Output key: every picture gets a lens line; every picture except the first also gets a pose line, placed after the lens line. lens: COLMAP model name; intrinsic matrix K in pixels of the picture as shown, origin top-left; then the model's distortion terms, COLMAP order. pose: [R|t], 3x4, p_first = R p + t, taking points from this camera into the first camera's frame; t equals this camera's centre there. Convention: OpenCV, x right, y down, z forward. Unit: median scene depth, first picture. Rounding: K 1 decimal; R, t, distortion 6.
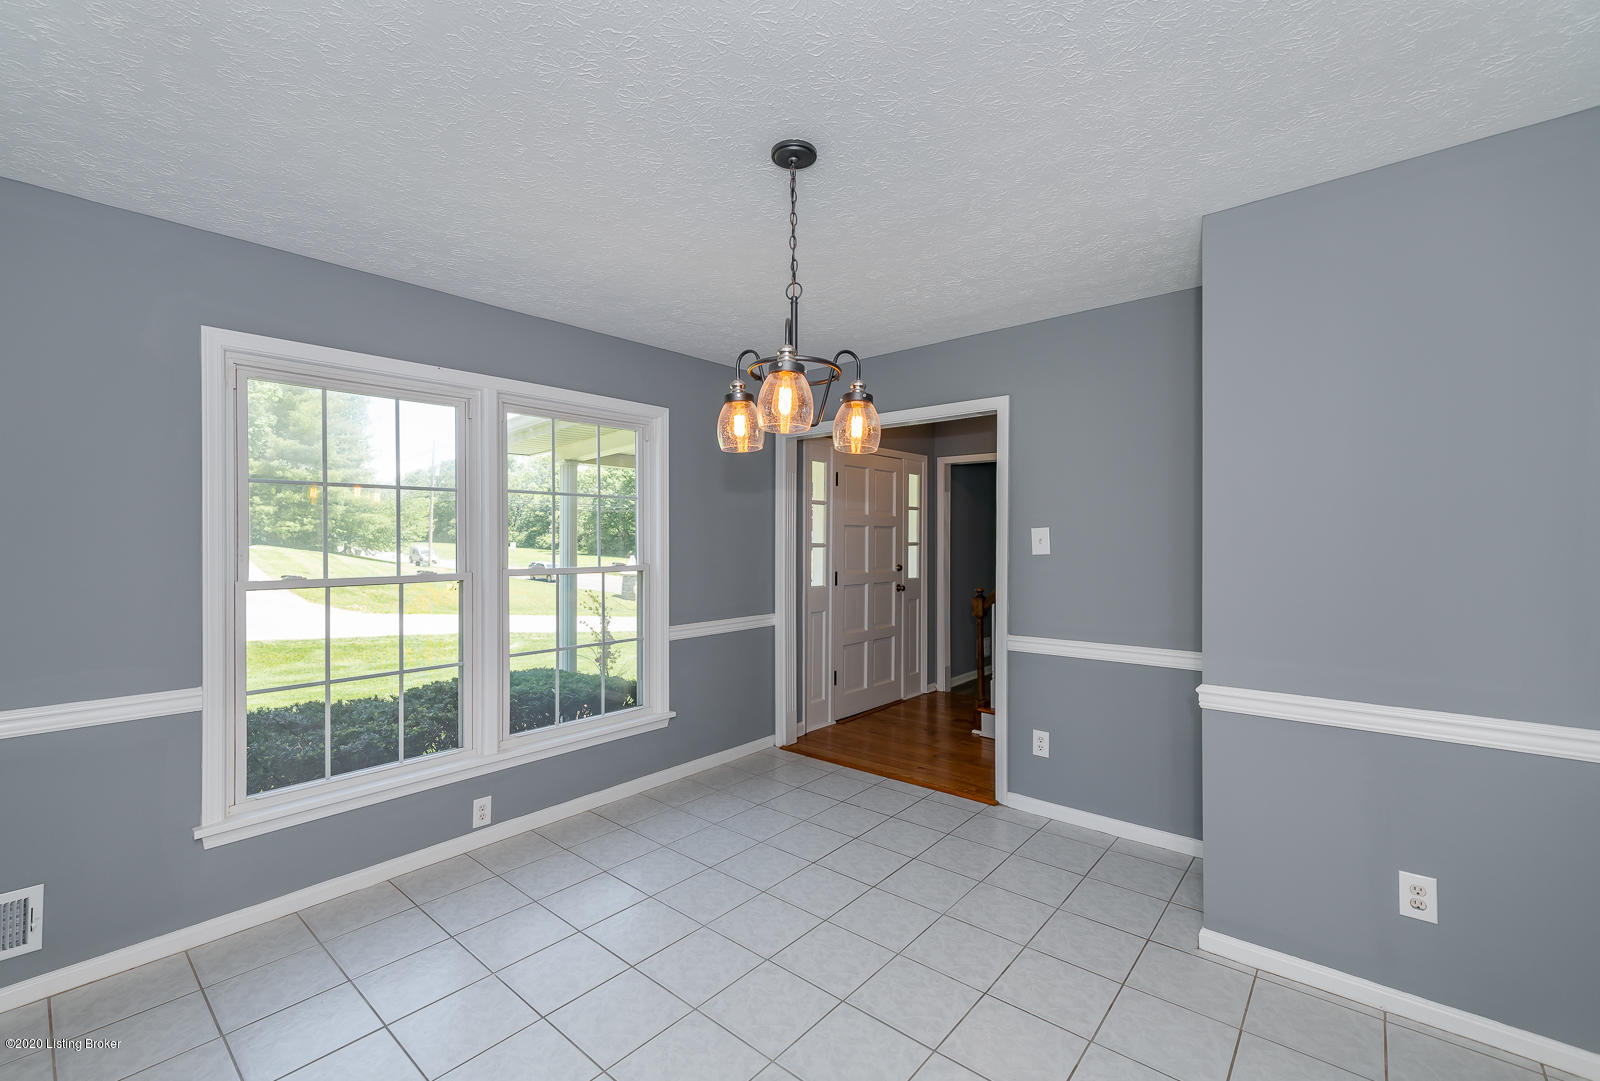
lens RADIAL K [[673.2, 0, 800.8], [0, 673.2, 538.2], [0, 0, 1]] dist [0.004852, 0.000195]
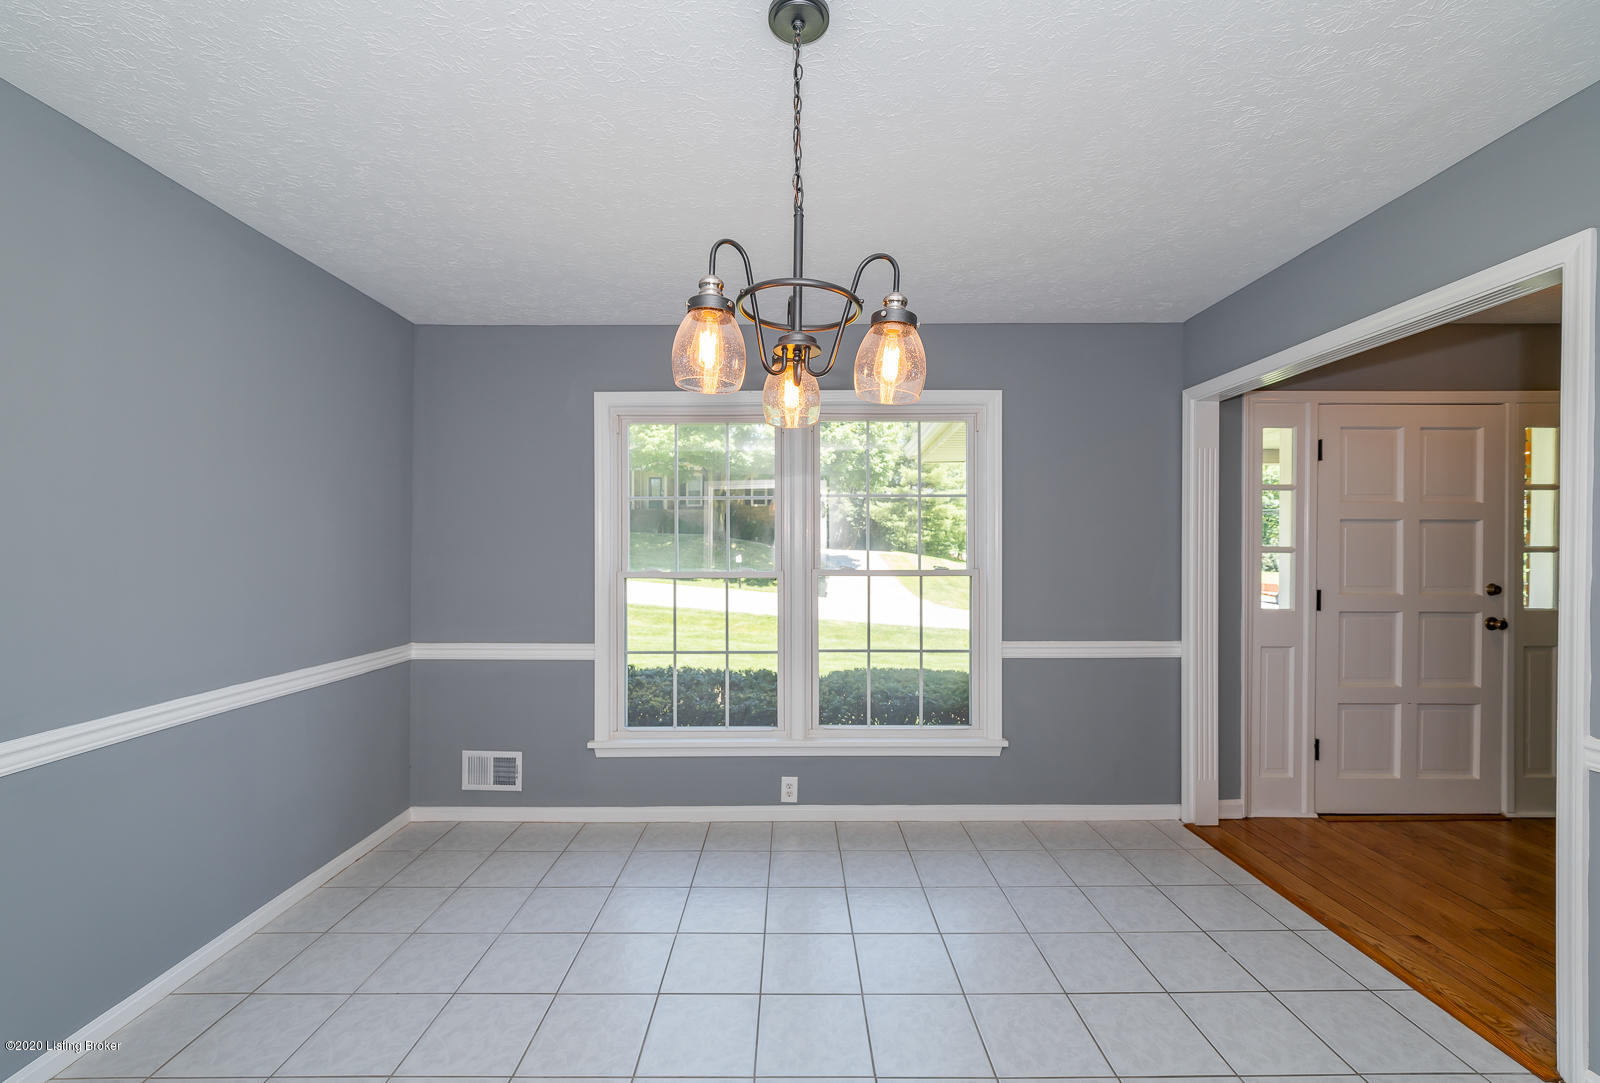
lens RADIAL K [[624.2, 0, 798.2], [0, 624.2, 549.5], [0, 0, 1]] dist [-0.001453, 0.000571]
pose [[0.652170, 0.011144, -0.757991, 0.240963], [0.002057, 0.999862, 0.016470, -0.001663], [0.758070, -0.012301, 0.652057, 0.278818]]
